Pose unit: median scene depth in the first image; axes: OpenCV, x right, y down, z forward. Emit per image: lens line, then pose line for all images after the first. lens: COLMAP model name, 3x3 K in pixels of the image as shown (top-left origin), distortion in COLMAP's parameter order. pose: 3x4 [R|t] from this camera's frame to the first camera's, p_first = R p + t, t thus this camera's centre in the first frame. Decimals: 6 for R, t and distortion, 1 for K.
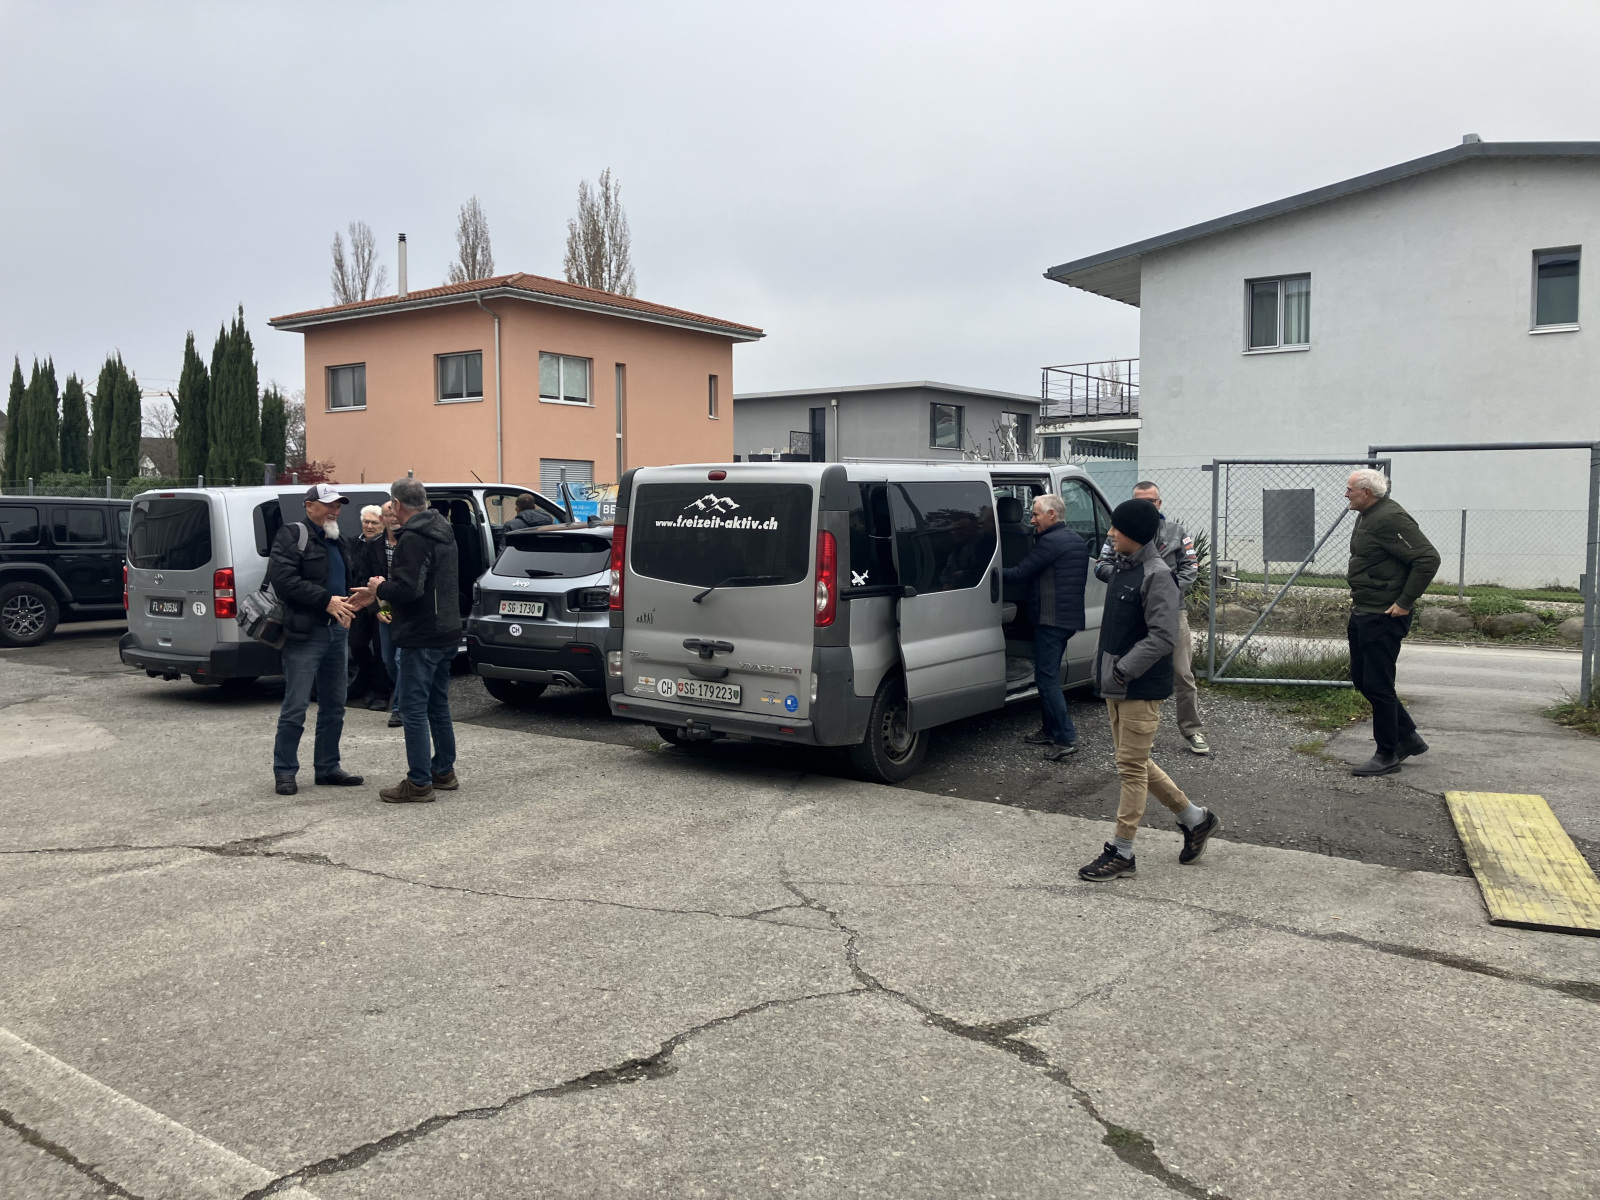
lens RADIAL K [[1318.4, 0, 797.2], [0, 1318.4, 587.5], [0, 0, 1]] dist [0.005067, 0.012399]
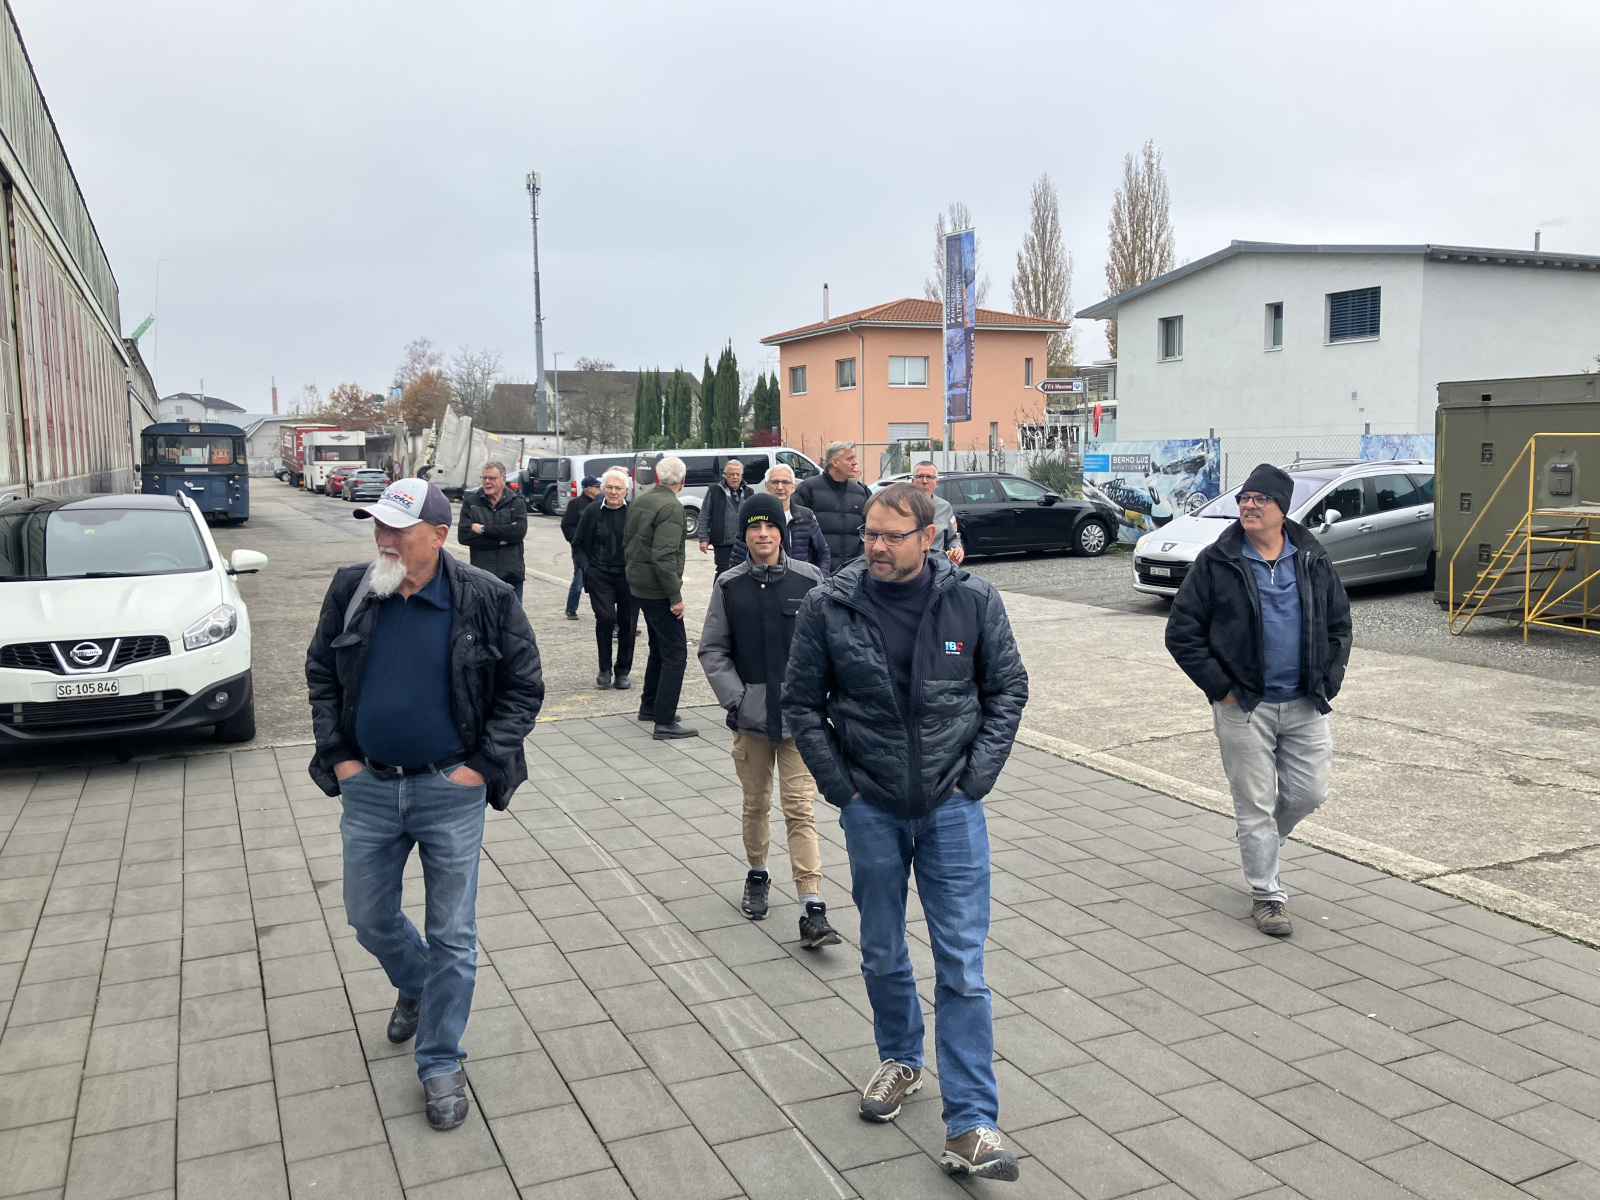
lens RADIAL K [[1318.4, 0, 794.8], [0, 1318.4, 588.9], [0, 0, 1]] dist [0.005067, 0.012399]
pose [[0.879254, 0.035054, -0.475062, 0.473757], [-0.011508, 0.998561, 0.052381, 0.020713], [0.476215, -0.040589, 0.878392, -0.471596]]
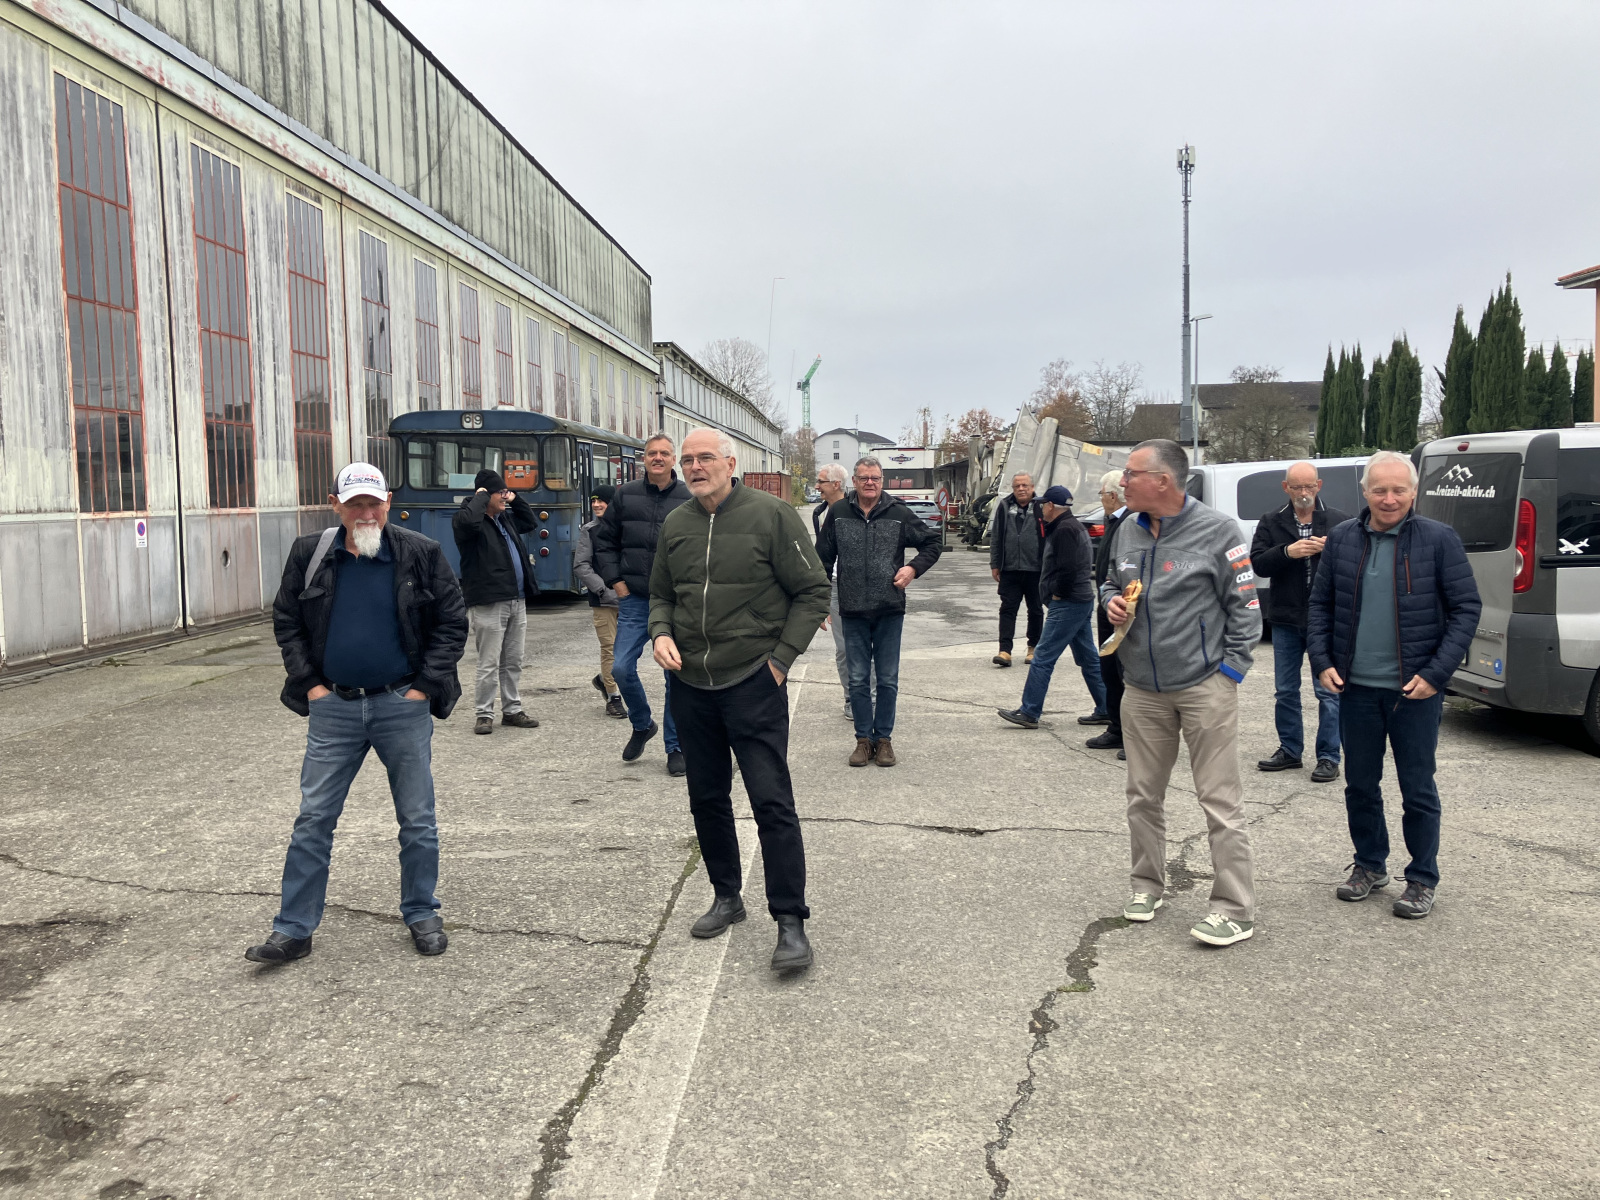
lens RADIAL K [[1318.4, 0, 760.6], [0, 1318.4, 595.8], [0, 0, 1]] dist [0.005067, 0.012399]
pose [[0.540874, 0.052830, -0.839443, 0.121506], [-0.027995, 0.998603, 0.044809, 0.000594], [0.840637, -0.000736, 0.541598, -0.011379]]
